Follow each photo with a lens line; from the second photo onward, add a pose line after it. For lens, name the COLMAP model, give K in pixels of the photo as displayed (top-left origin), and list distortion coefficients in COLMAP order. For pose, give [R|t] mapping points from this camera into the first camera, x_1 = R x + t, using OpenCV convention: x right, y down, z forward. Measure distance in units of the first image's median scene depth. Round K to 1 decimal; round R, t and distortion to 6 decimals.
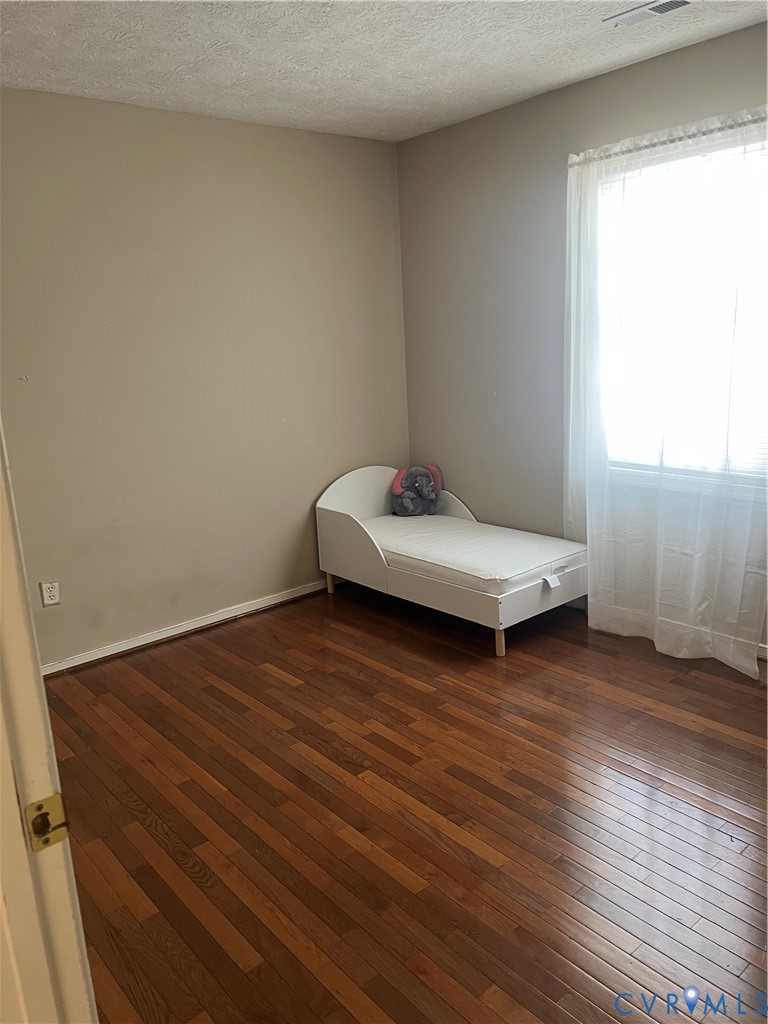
lens RADIAL K [[769.6, 0, 386.0], [0, 769.6, 507.6], [0, 0, 1]] dist [0.055992, -0.065645]
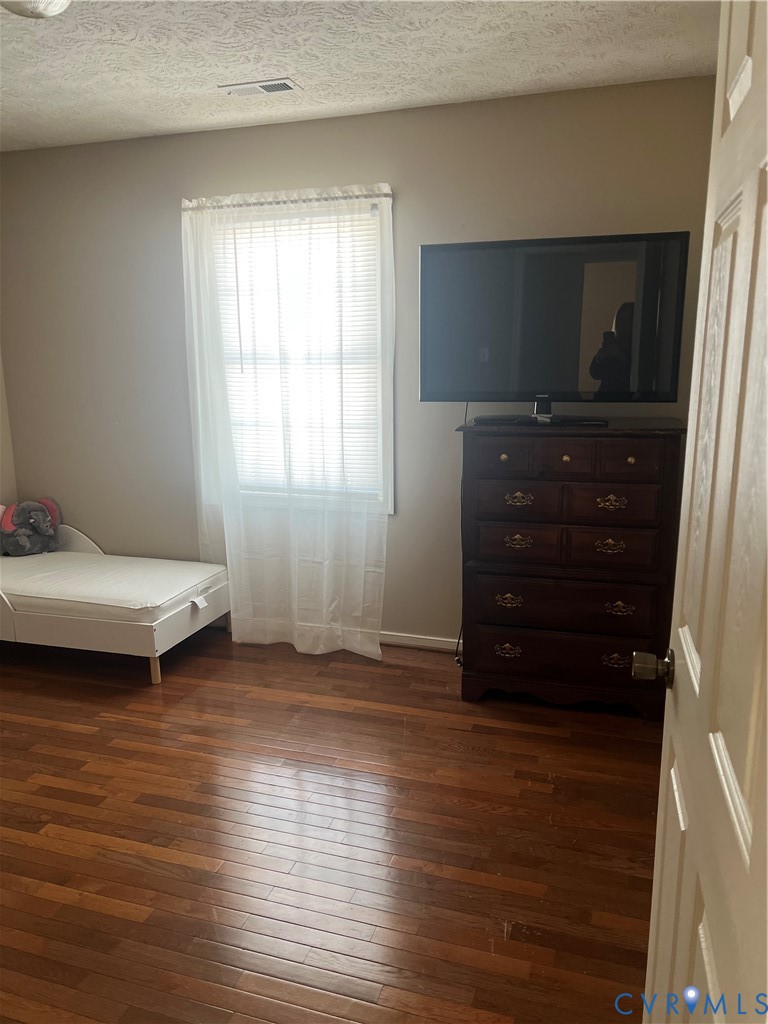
lens RADIAL K [[769.6, 0, 387.0], [0, 769.6, 511.0], [0, 0, 1]] dist [0.055992, -0.065645]
pose [[0.849831, -0.065546, 0.522963, -0.115650], [0.082132, 0.996585, -0.008560, 0.002362], [-0.520616, 0.050226, 0.852312, -0.029103]]
